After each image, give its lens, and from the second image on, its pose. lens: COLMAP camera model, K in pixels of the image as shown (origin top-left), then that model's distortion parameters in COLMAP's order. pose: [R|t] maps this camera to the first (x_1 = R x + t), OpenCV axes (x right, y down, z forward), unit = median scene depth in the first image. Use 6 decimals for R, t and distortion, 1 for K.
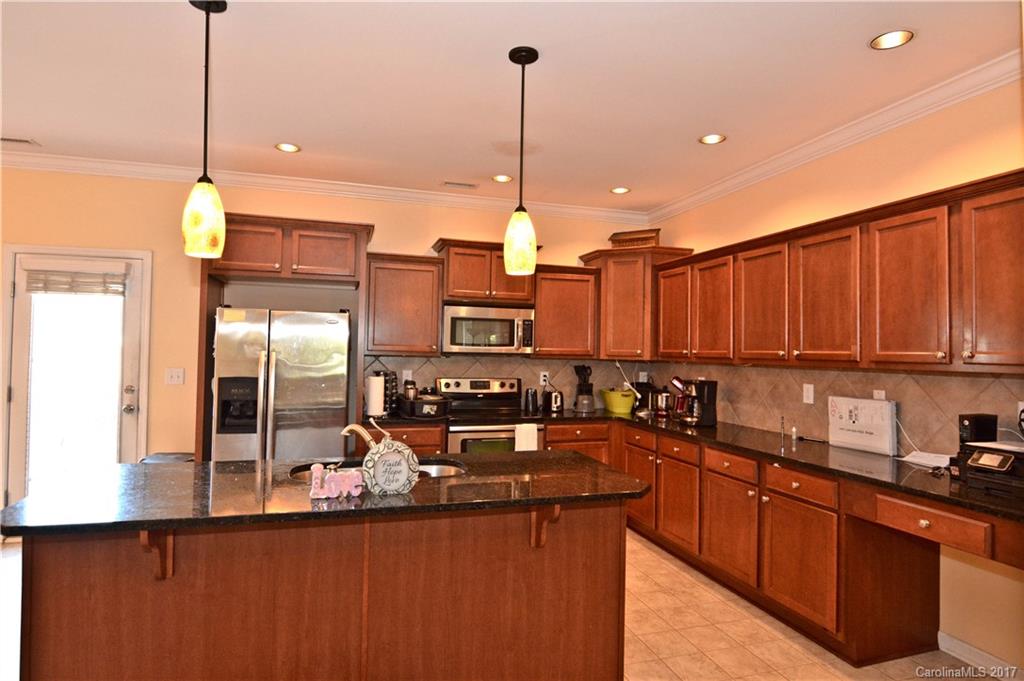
lens RADIAL K [[569.2, 0, 512.0], [0, 569.2, 340.5], [0, 0, 1]] dist [0.001546, 0.000119]
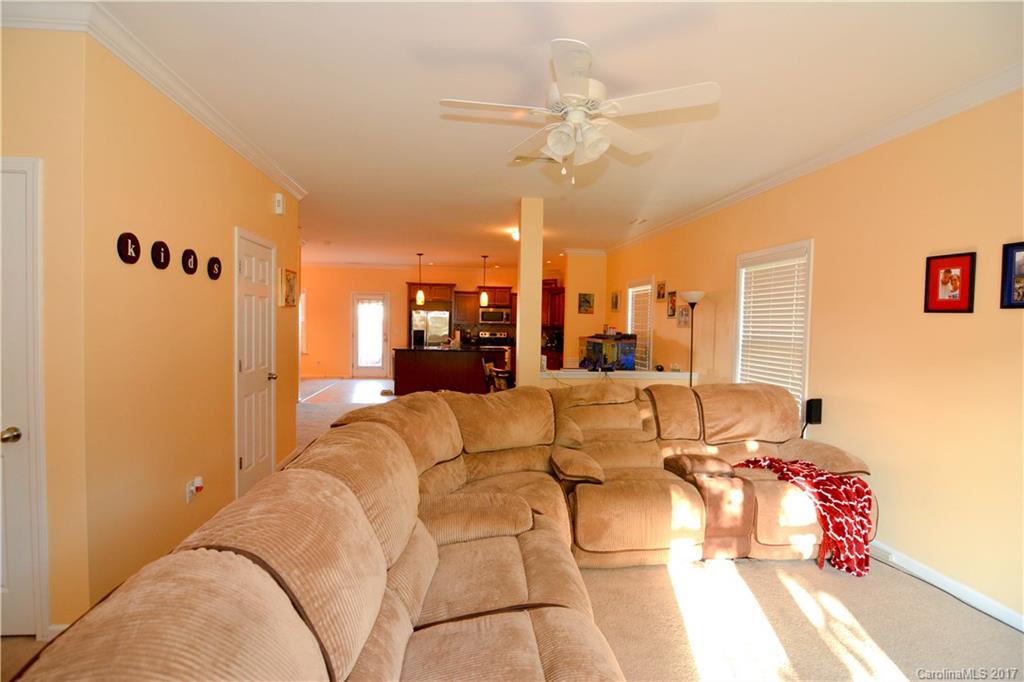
lens RADIAL K [[500.9, 0, 512.0], [0, 500.9, 341.0], [0, 0, 1]] dist [-0.001812, -0.000556]
pose [[0.985922, 0.005187, -0.167128, 0.494138], [0.003927, 0.998525, 0.054153, -0.028381], [0.167162, -0.054047, 0.984447, -1.592592]]
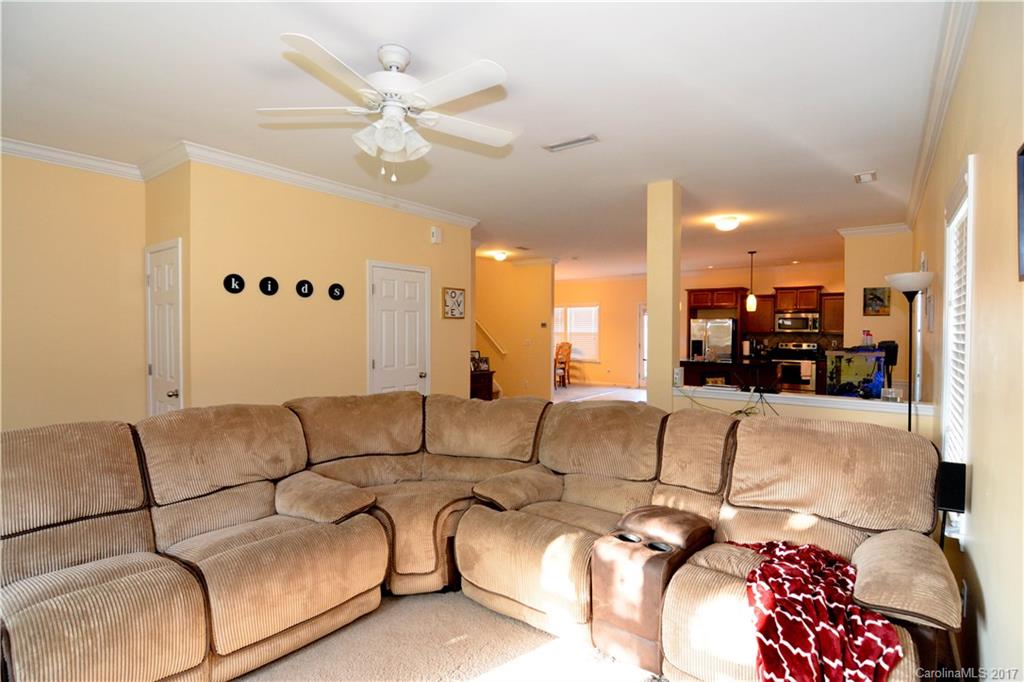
lens RADIAL K [[500.9, 0, 512.0], [0, 500.9, 341.0], [0, 0, 1]] dist [-0.001812, -0.000556]
pose [[0.590859, 0.000947, -0.806774, 0.973409], [0.023132, 0.999568, 0.018114, -0.006861], [0.806443, -0.029366, 0.590582, -1.249590]]
